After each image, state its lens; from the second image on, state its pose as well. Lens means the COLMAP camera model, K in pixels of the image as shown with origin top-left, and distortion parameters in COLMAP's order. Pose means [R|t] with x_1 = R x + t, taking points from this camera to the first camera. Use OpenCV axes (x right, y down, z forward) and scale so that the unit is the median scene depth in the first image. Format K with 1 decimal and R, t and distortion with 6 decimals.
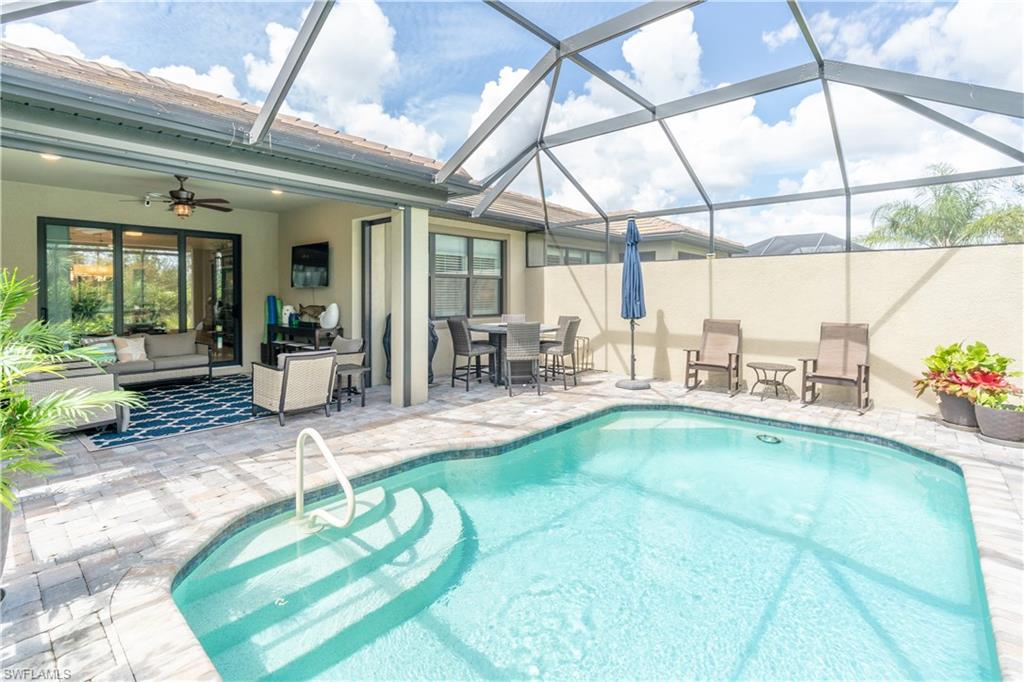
lens RADIAL K [[477.0, 0, 498.1], [0, 477.0, 299.8], [0, 0, 1]] dist [-0.000655, 0.000232]
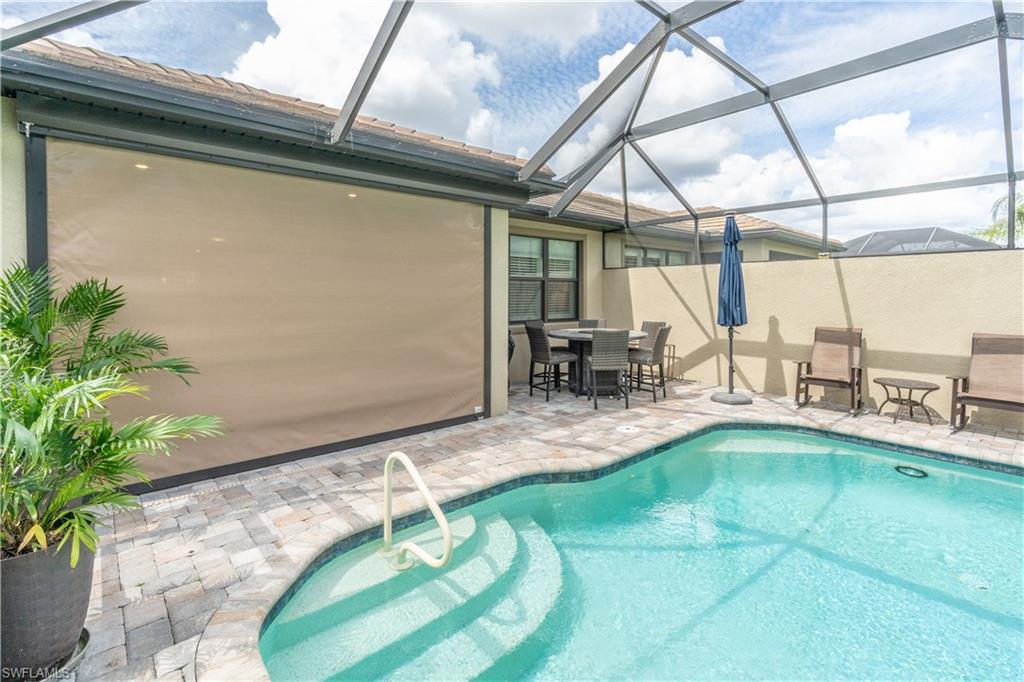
lens RADIAL K [[477.6, 0, 509.8], [0, 477.6, 305.8], [0, 0, 1]] dist [-0.002334, 0.000007]
pose [[0.994134, 0.000850, -0.108157, -0.040818], [0.000325, 0.999941, 0.010841, -0.009044], [0.108159, -0.010812, 0.994075, 0.057689]]
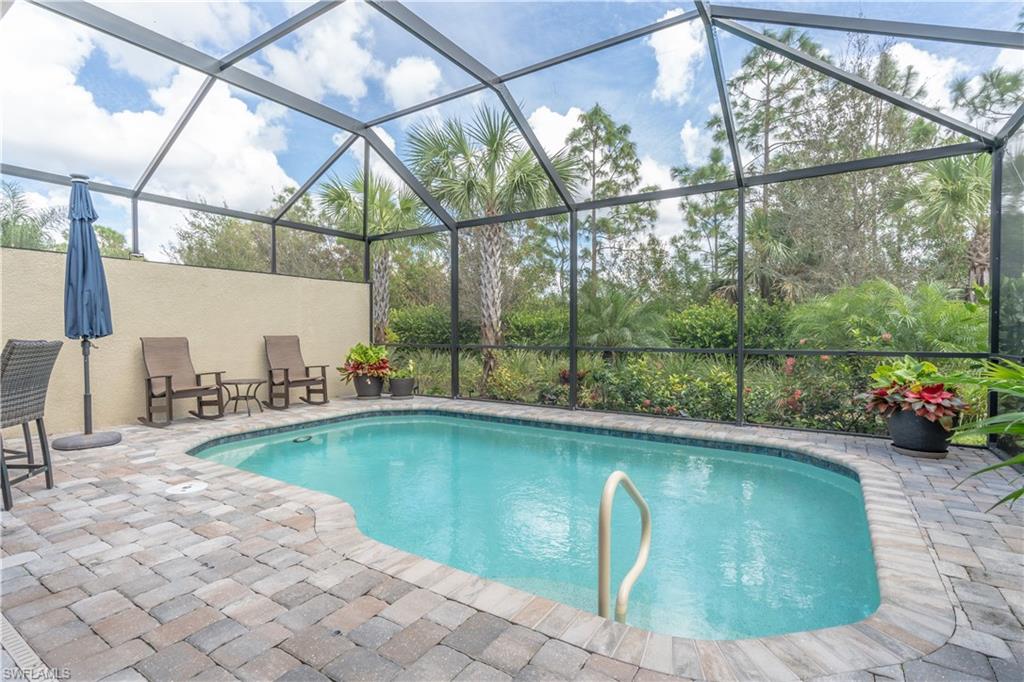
lens RADIAL K [[497.6, 0, 497.7], [0, 497.6, 337.1], [0, 0, 1]] dist [-0.001035, -0.000056]
pose [[-0.144439, -0.011466, 0.989447, -0.486777], [0.012936, 0.999826, 0.013474, 0.039843], [-0.989429, 0.014746, -0.144265, 0.598031]]
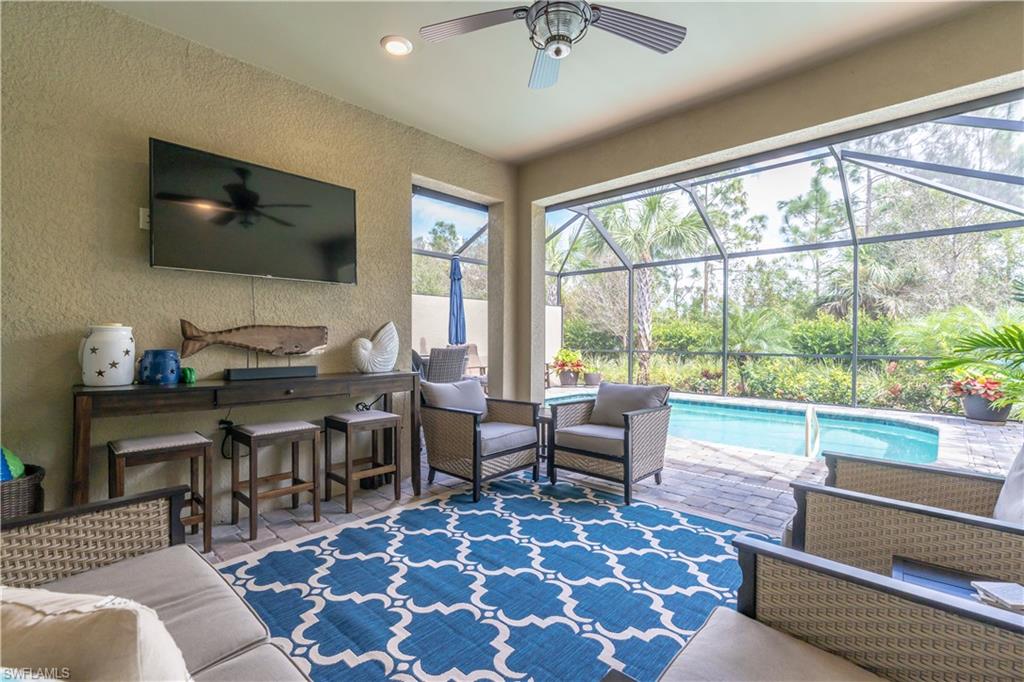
lens RADIAL K [[463.2, 0, 508.6], [0, 463.2, 340.5], [0, 0, 1]] dist [-0.000878, 0.000301]
pose [[0.013390, -0.006443, 0.999890, -0.882383], [0.006939, 0.999956, 0.006350, 0.026402], [-0.999886, 0.006854, 0.013434, 0.922256]]
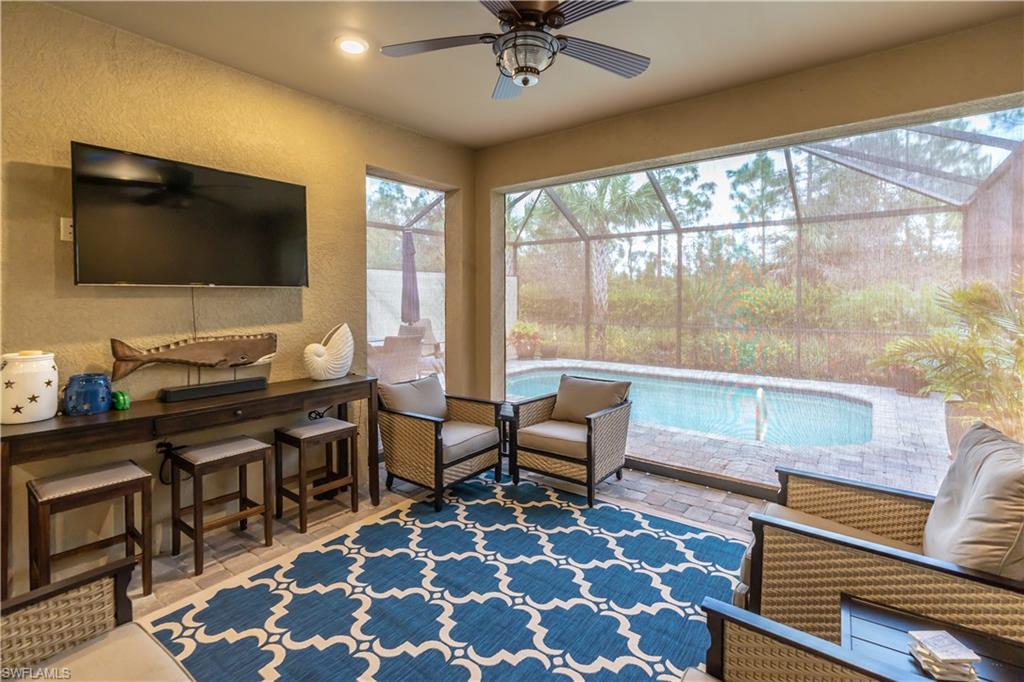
lens RADIAL K [[477.6, 0, 509.8], [0, 477.6, 305.8], [0, 0, 1]] dist [-0.002334, 0.000007]
pose [[-0.088387, -0.018739, 0.995910, -0.885652], [0.011704, 0.999734, 0.019850, -0.017629], [-0.996017, 0.013411, -0.088144, 0.931026]]
